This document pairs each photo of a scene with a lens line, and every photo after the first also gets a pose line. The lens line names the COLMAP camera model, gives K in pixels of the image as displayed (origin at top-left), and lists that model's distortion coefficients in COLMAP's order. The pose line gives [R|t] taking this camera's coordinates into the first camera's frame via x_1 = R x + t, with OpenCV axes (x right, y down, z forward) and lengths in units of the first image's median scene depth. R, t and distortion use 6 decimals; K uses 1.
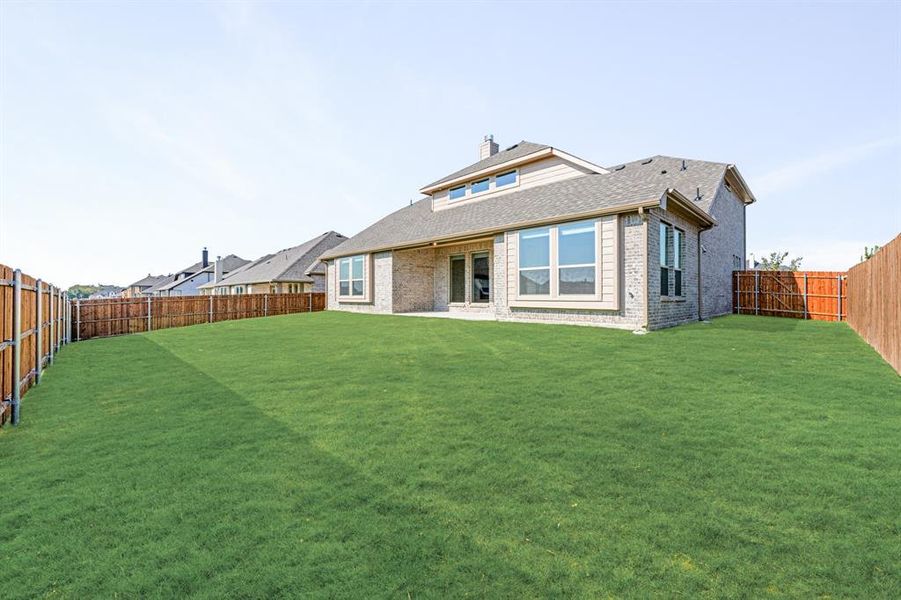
lens RADIAL K [[388.8, 0, 450.5], [0, 388.8, 300.0], [0, 0, 1]] dist [-0.002693, -0.000256]
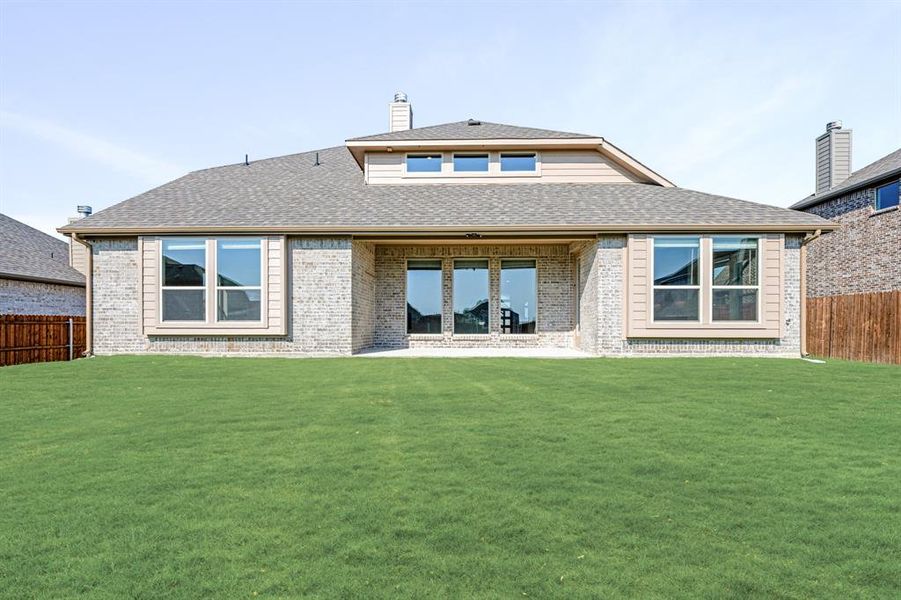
lens RADIAL K [[419.9, 0, 450.4], [0, 419.9, 319.8], [0, 0, 1]] dist [-0.000326, -0.000063]
pose [[0.695022, 0.005645, 0.718966, -0.459217], [0.006190, 0.999885, -0.013835, -0.004765], [-0.718962, 0.014066, 0.694908, 0.489753]]
